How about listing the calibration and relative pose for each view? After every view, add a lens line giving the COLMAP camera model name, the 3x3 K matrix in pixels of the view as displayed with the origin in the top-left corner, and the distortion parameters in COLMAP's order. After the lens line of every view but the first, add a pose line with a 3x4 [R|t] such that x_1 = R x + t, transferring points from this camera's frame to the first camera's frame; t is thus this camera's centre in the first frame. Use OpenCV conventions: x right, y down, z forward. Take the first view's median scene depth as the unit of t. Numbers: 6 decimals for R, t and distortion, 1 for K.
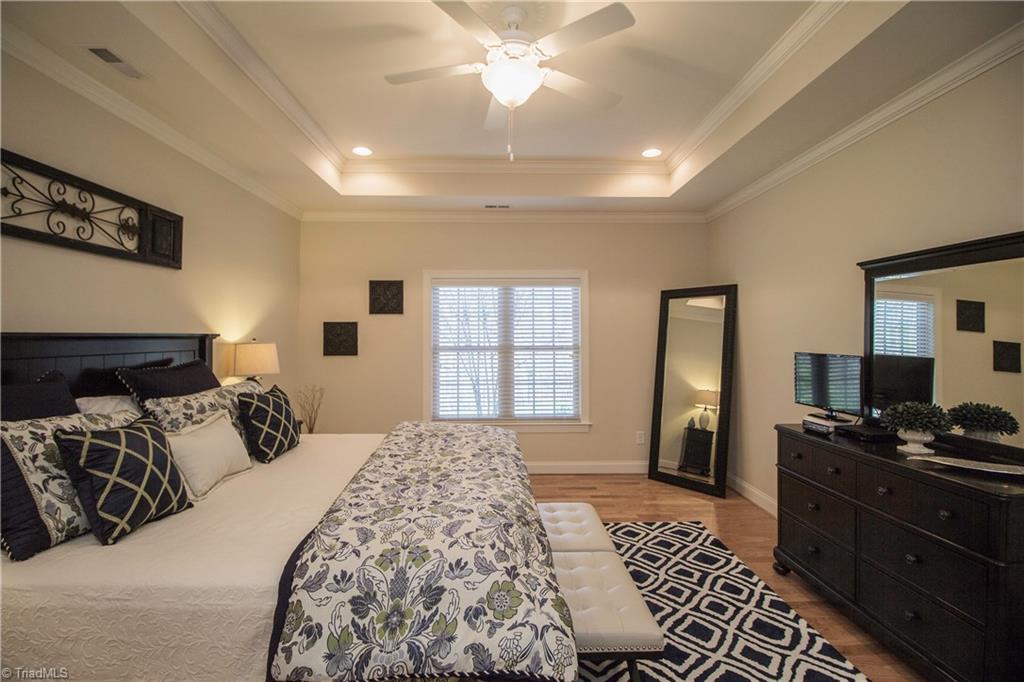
lens RADIAL K [[474.5, 0, 510.5], [0, 474.5, 327.6], [0, 0, 1]] dist [0.001885, -0.014611]
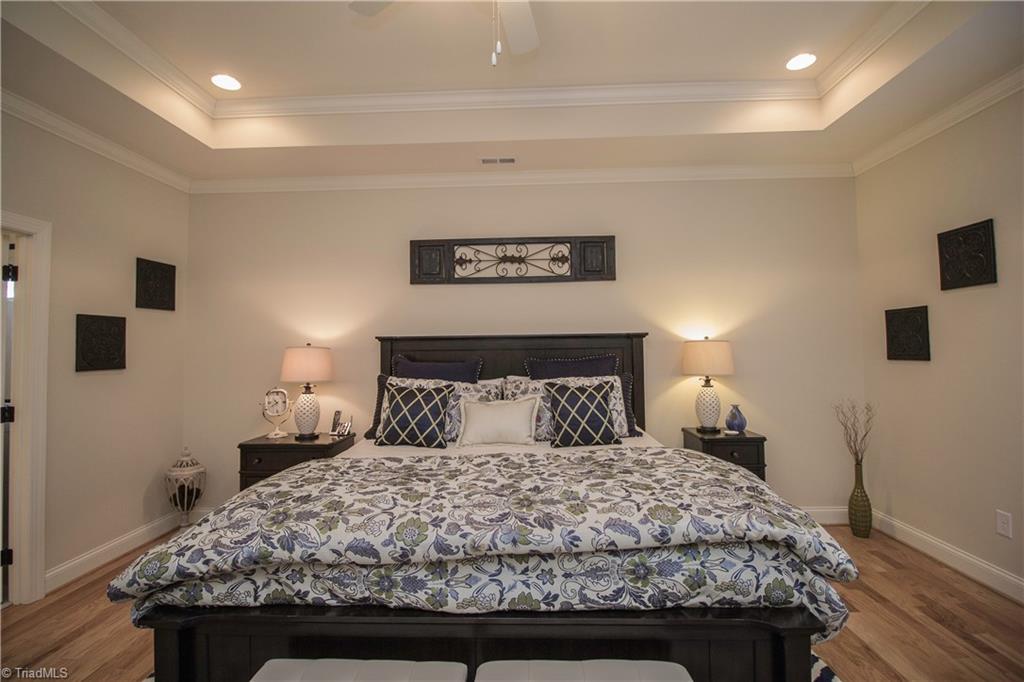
lens RADIAL K [[474.5, 0, 510.5], [0, 474.5, 327.6], [0, 0, 1]] dist [0.001885, -0.014611]
pose [[-0.057884, -0.046481, -0.997241, 0.610677], [0.030958, 0.998352, -0.048330, 0.056665], [0.997843, -0.033670, -0.056350, 0.968222]]
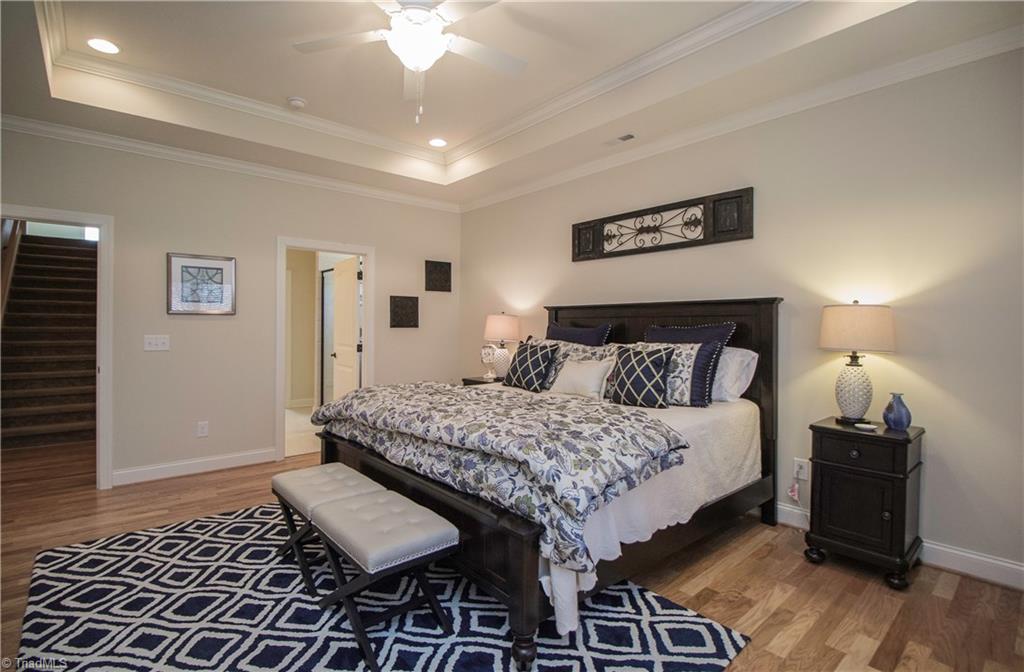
lens RADIAL K [[477.7, 0, 495.6], [0, 477.7, 326.0], [0, 0, 1]] dist [-0.001675, -0.000219]
pose [[-0.778609, -0.008401, -0.627454, 0.484945], [0.002715, 0.999856, -0.016756, 0.105601], [0.627504, -0.014750, -0.778474, 1.767981]]
